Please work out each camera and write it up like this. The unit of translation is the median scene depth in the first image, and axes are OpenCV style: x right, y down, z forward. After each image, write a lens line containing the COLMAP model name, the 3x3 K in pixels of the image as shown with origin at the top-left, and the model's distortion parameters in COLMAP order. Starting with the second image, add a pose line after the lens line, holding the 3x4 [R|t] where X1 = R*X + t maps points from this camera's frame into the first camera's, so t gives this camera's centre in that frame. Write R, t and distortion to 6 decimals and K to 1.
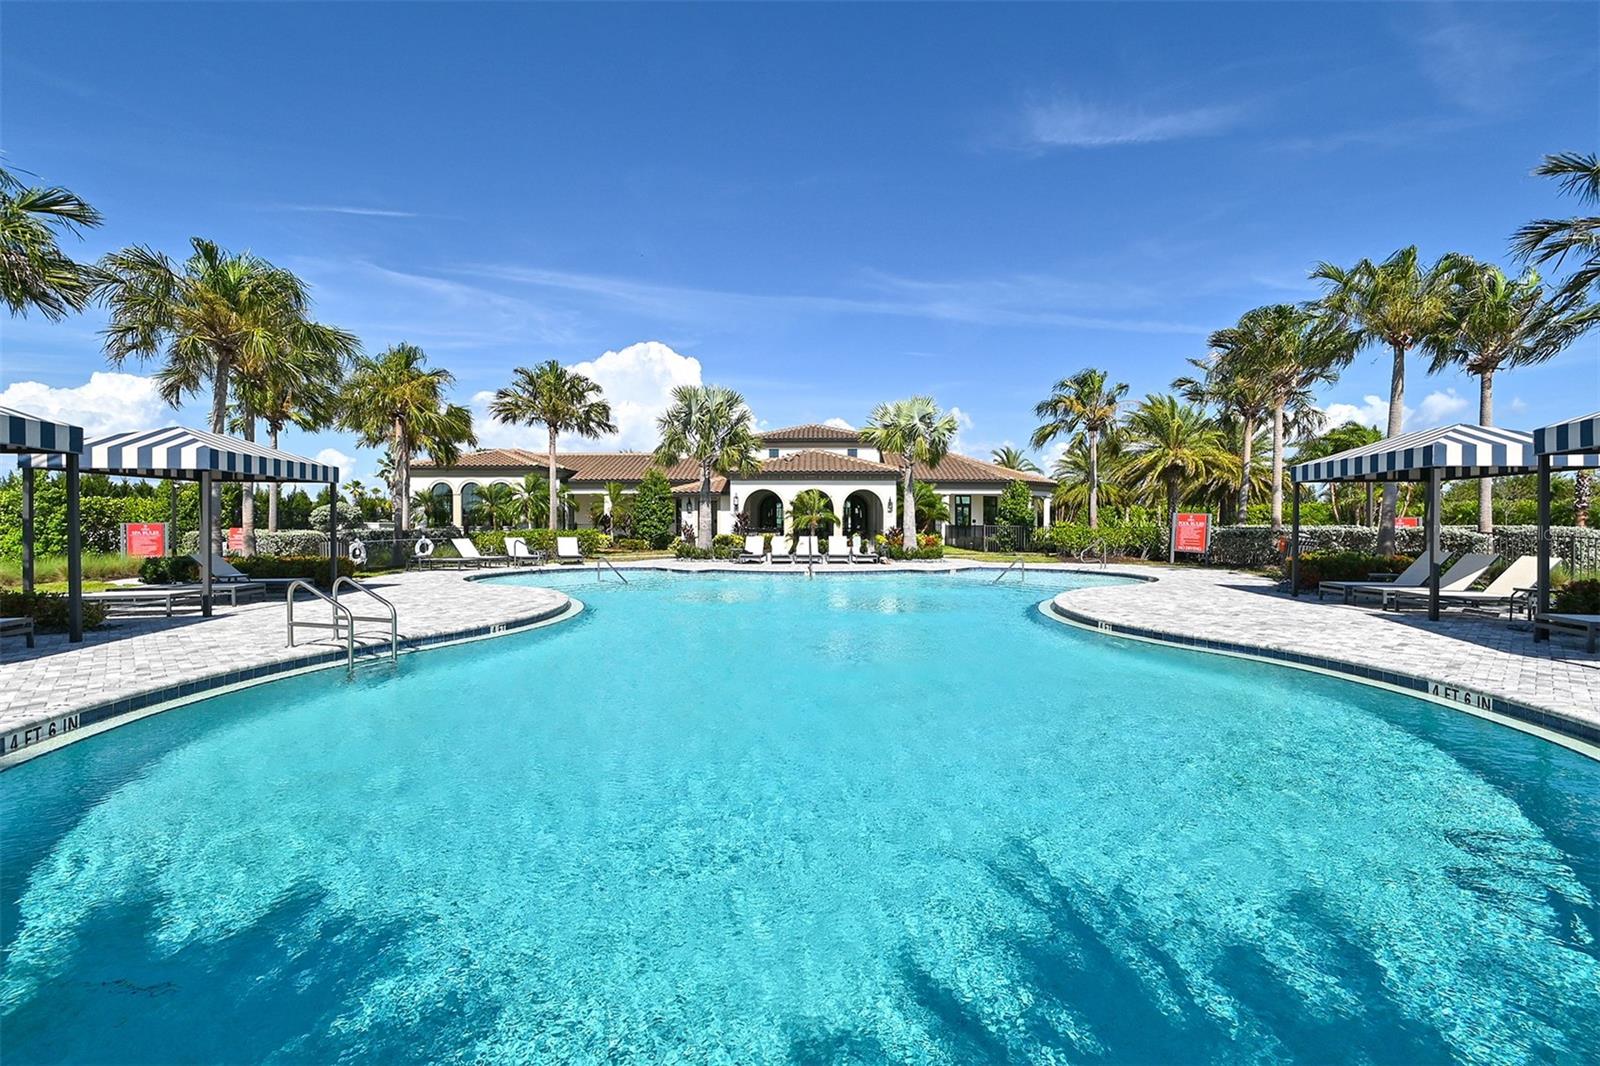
lens RADIAL K [[687.7, 0, 800.0], [0, 687.7, 533.0], [0, 0, 1]] dist [-0.000604, -0.000133]
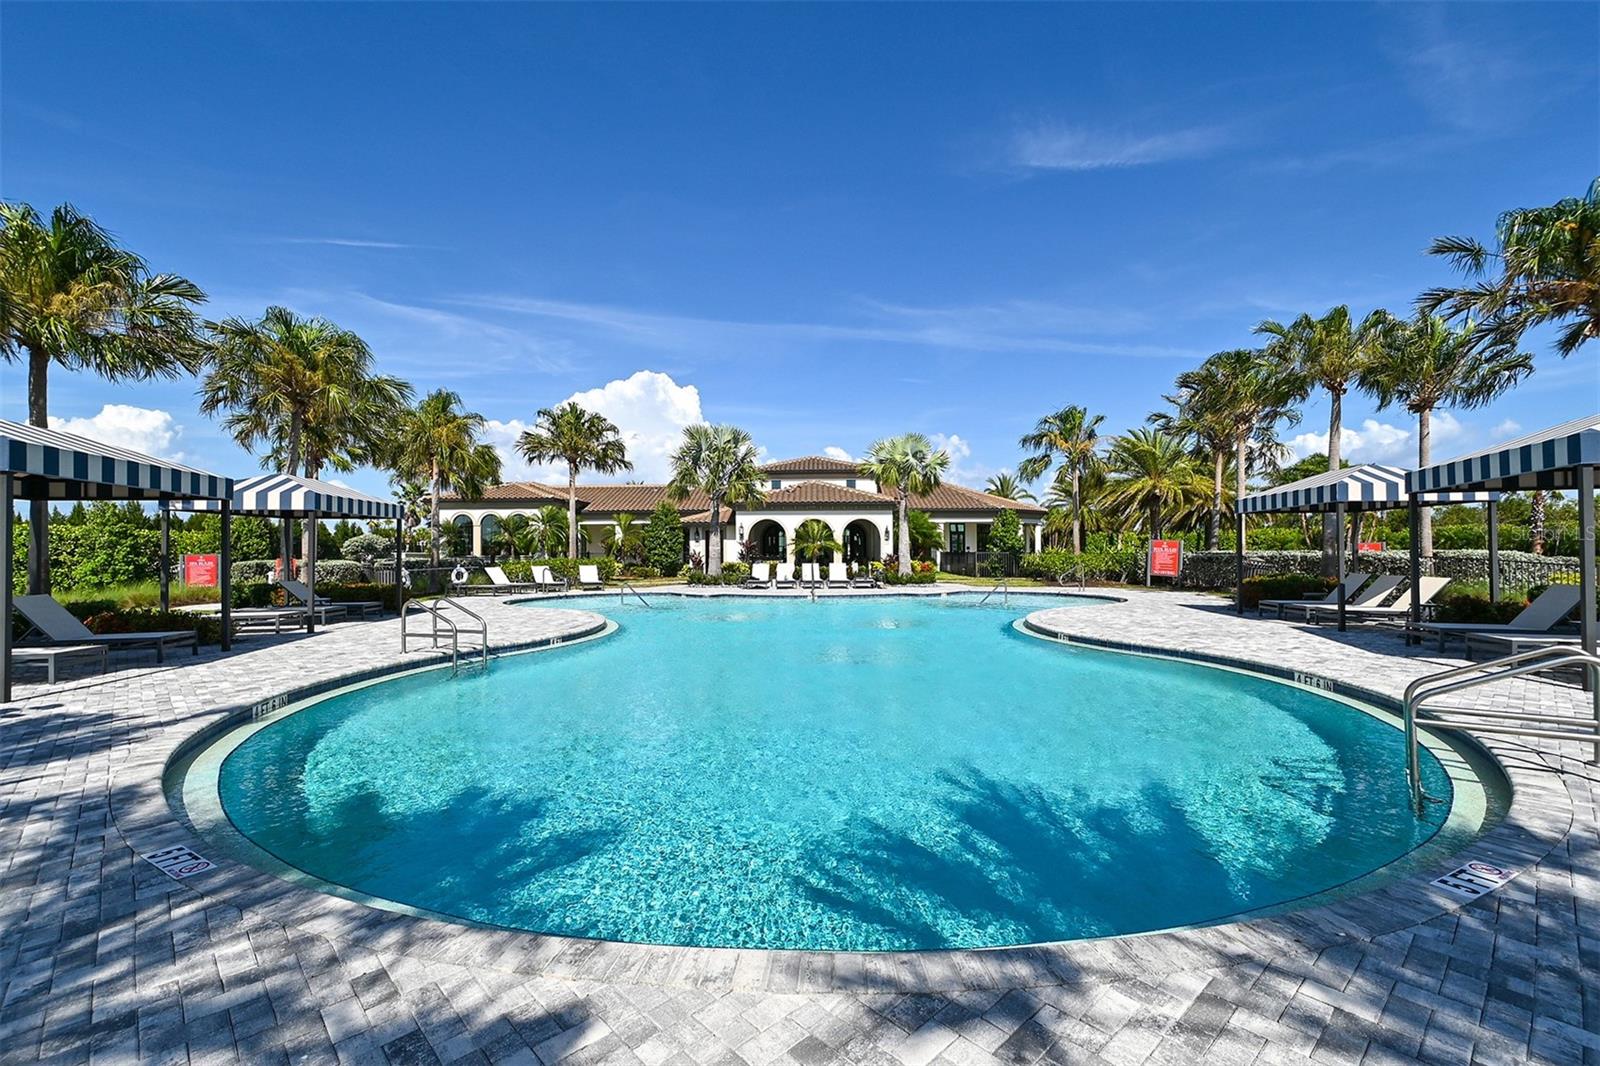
lens RADIAL K [[702.0, 0, 800.0], [0, 702.0, 533.0], [0, 0, 1]] dist [0.001985, 0.000226]
pose [[0.999983, -0.005343, 0.002283, -0.006905], [0.005428, 0.999228, -0.038910, -0.000033], [-0.002073, 0.038922, 0.999240, -0.107602]]
